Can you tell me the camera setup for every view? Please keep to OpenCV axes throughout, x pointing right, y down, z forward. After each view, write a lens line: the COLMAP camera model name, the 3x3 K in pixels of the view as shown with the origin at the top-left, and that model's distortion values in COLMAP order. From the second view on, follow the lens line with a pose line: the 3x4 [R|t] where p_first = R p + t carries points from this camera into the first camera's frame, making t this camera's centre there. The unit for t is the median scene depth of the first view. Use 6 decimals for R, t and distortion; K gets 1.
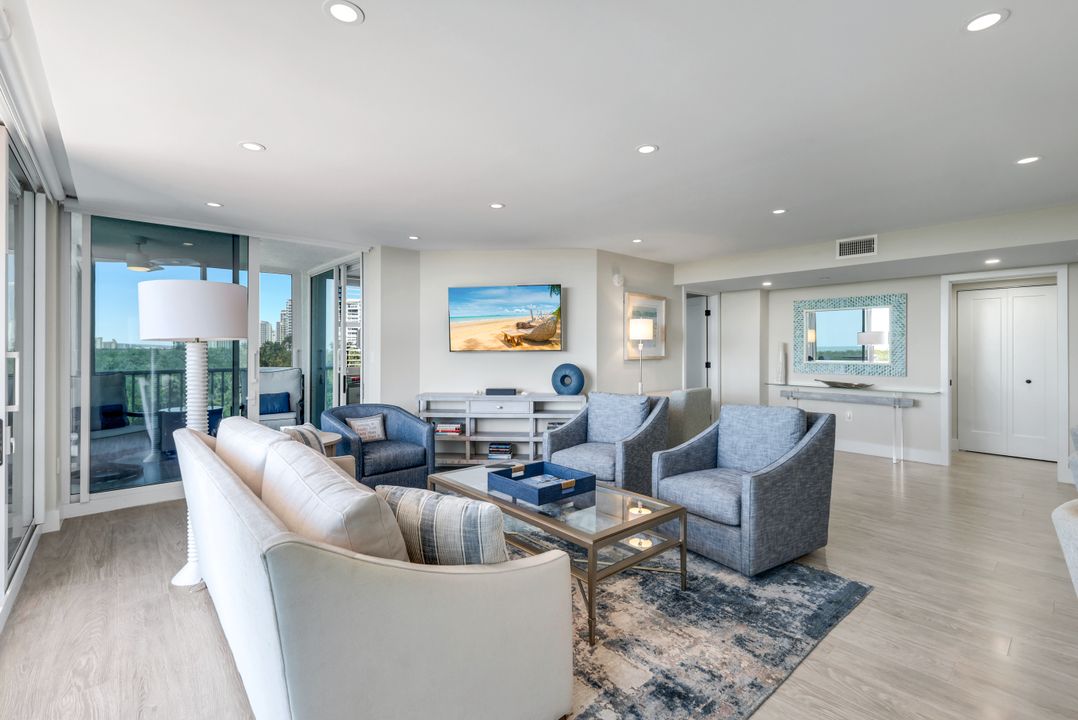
lens RADIAL K [[476.7, 0, 540.3], [0, 476.7, 347.4], [0, 0, 1]] dist [-0.001257, 0.000688]
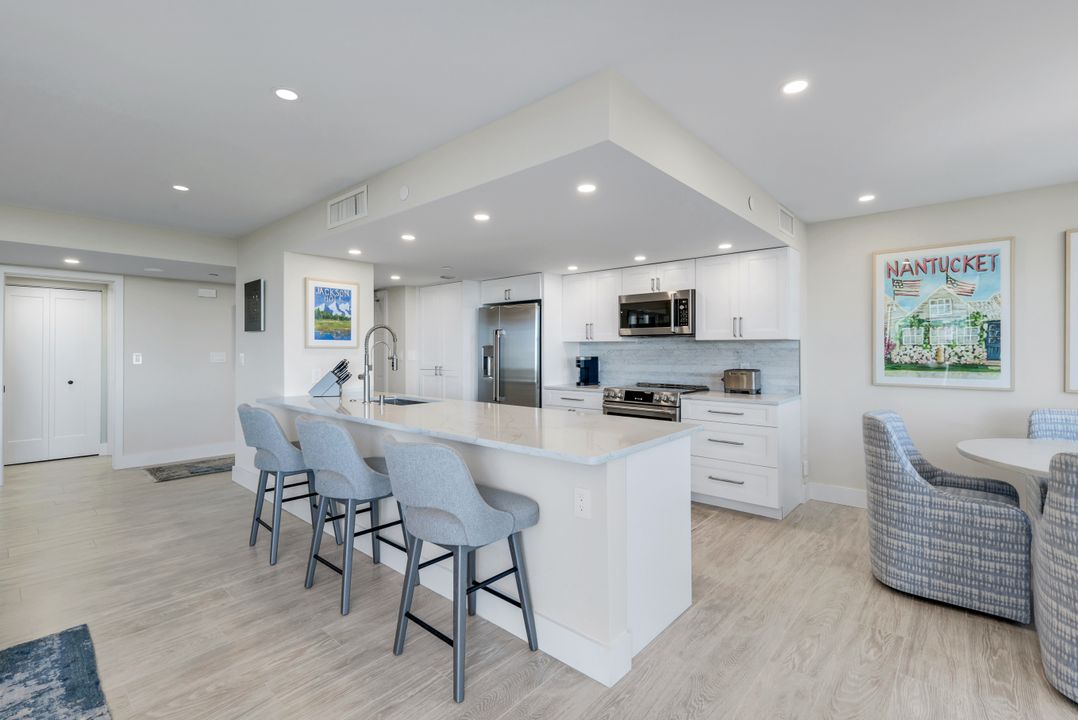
lens RADIAL K [[484.2, 0, 533.2], [0, 484.2, 347.9], [0, 0, 1]] dist [-0.000128, 0.000327]
pose [[-0.115365, 0.007607, 0.993294, -0.139331], [-0.000810, 0.999970, -0.007752, 0.004505], [-0.993323, -0.001699, -0.115356, 0.155553]]
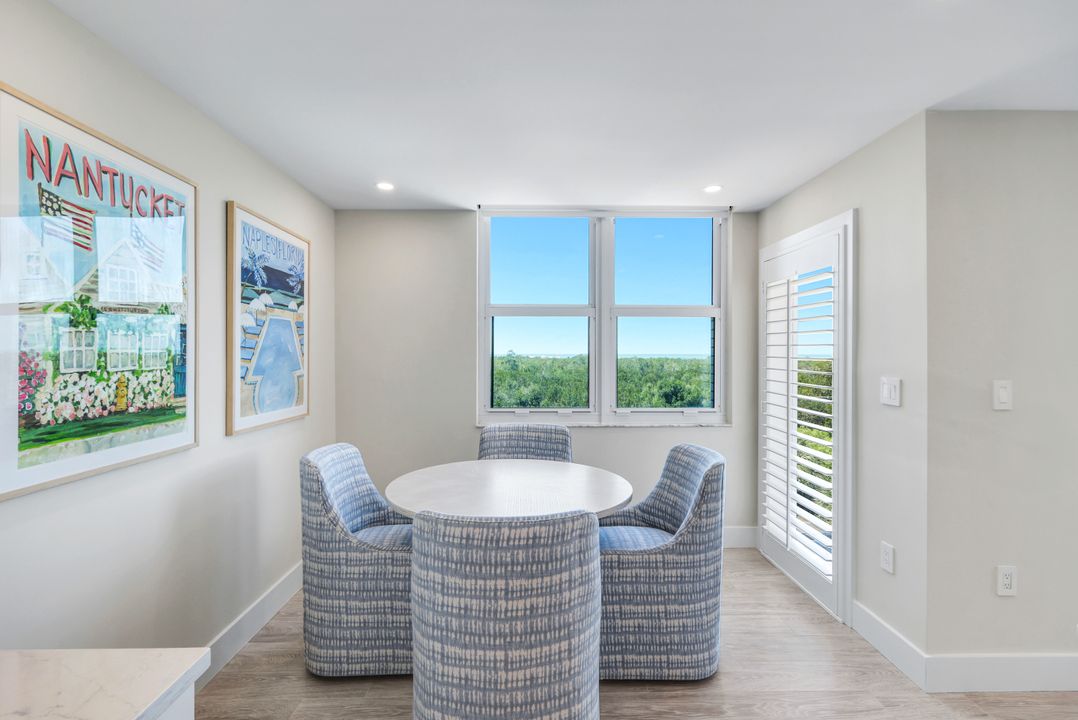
lens RADIAL K [[513.2, 0, 539.0], [0, 513.2, 360.0], [0, 0, 1]] dist [-0.001487, -0.000140]
pose [[-0.648976, 0.010655, -0.760734, 0.578660], [0.001109, 0.999914, 0.013059, -0.017083], [0.760808, 0.007631, -0.648933, -0.098165]]
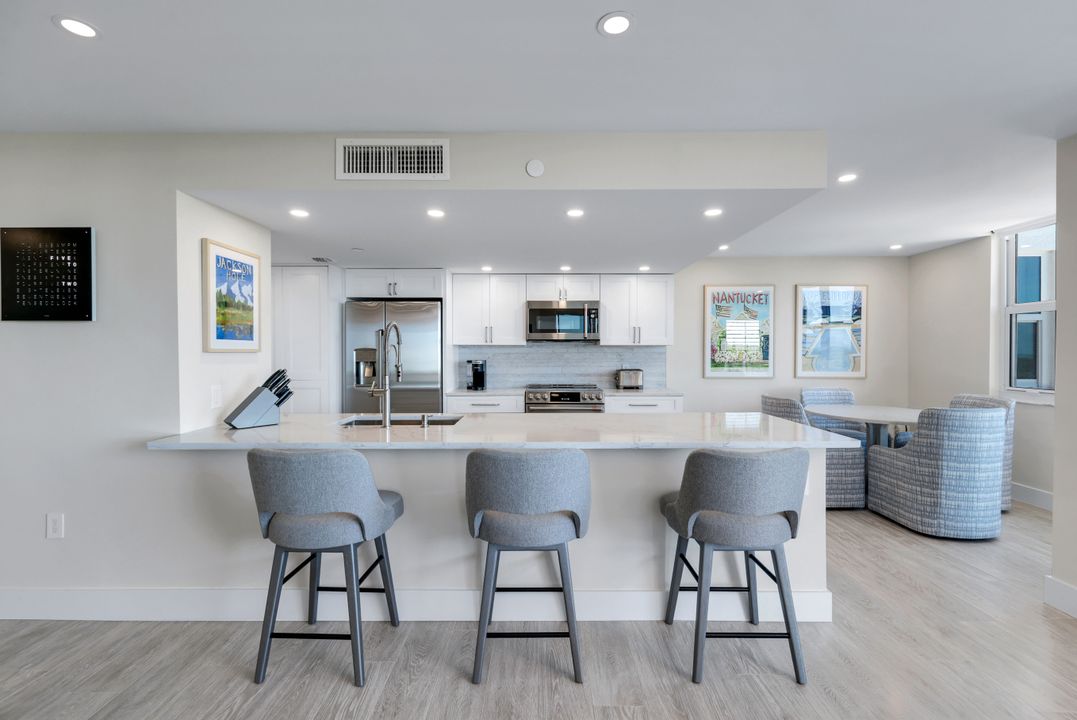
lens RADIAL K [[476.0, 0, 538.6], [0, 476.0, 354.3], [0, 0, 1]] dist [-0.000534, -0.000158]
pose [[-0.745068, -0.001236, 0.666987, 0.123708], [0.001100, 0.999995, 0.003082, -0.000416], [-0.666988, 0.003031, -0.745063, 0.581894]]
